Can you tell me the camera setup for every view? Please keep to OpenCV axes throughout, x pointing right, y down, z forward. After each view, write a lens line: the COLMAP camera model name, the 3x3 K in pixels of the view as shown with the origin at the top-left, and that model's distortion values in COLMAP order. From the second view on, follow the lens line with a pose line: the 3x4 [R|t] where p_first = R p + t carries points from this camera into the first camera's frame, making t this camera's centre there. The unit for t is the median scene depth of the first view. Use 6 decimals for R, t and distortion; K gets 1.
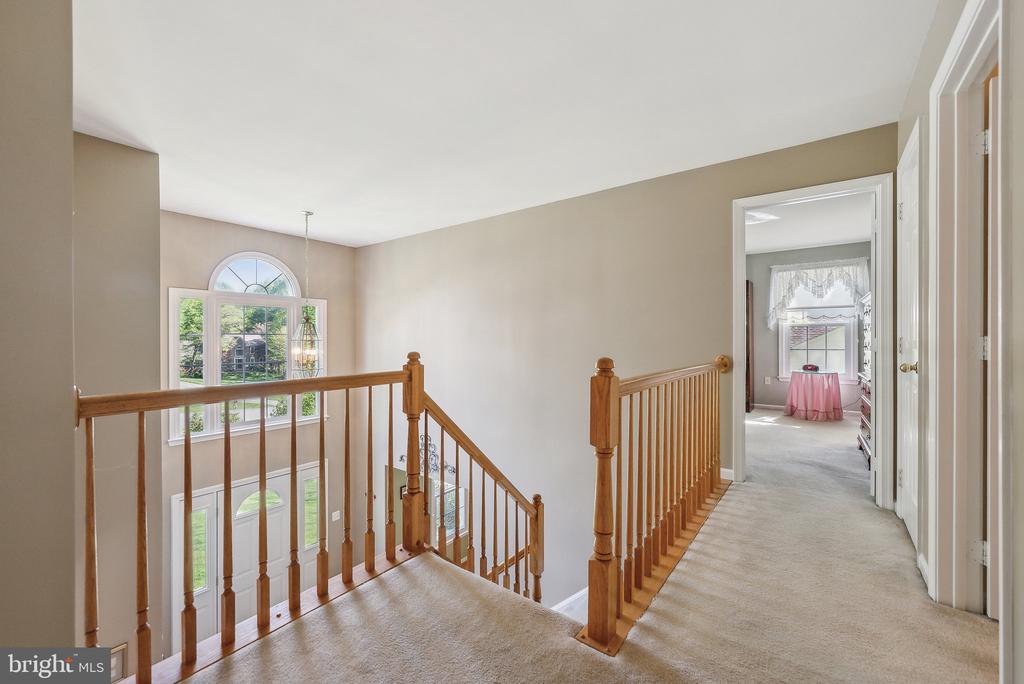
lens RADIAL K [[398.6, 0, 511.6], [0, 398.6, 335.9], [0, 0, 1]] dist [0.000355, 0.000006]
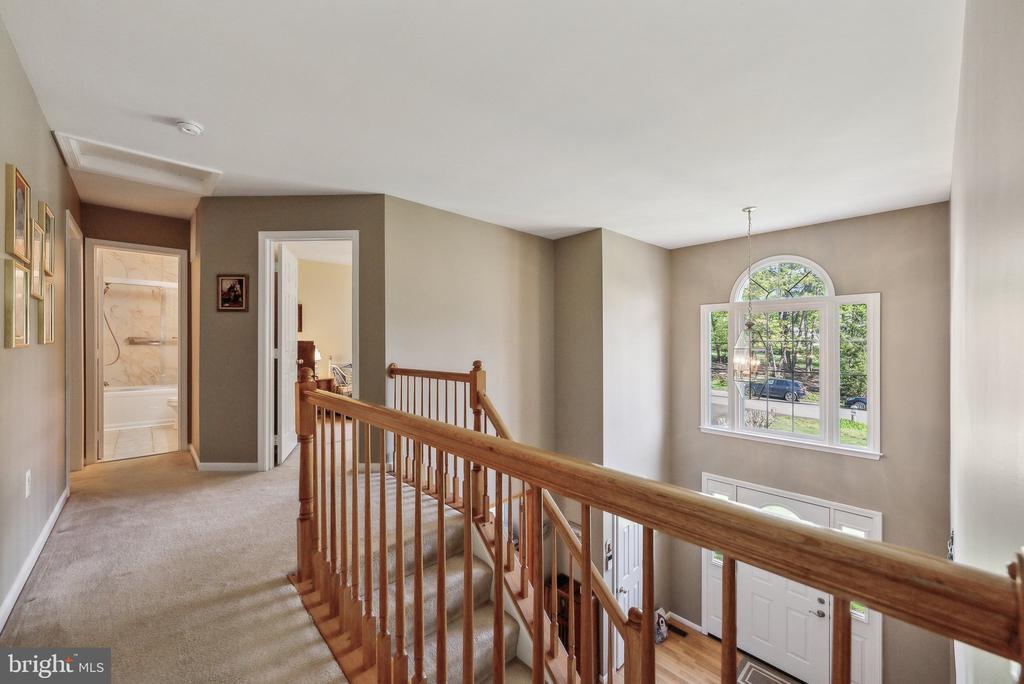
lens RADIAL K [[398.6, 0, 511.7], [0, 398.6, 337.1], [0, 0, 1]] dist [0.000355, 0.000006]
pose [[-0.160258, 0.006534, -0.987054, 1.008872], [-0.006956, 0.999946, 0.007749, -0.047318], [0.987051, 0.008107, -0.160204, 1.328595]]
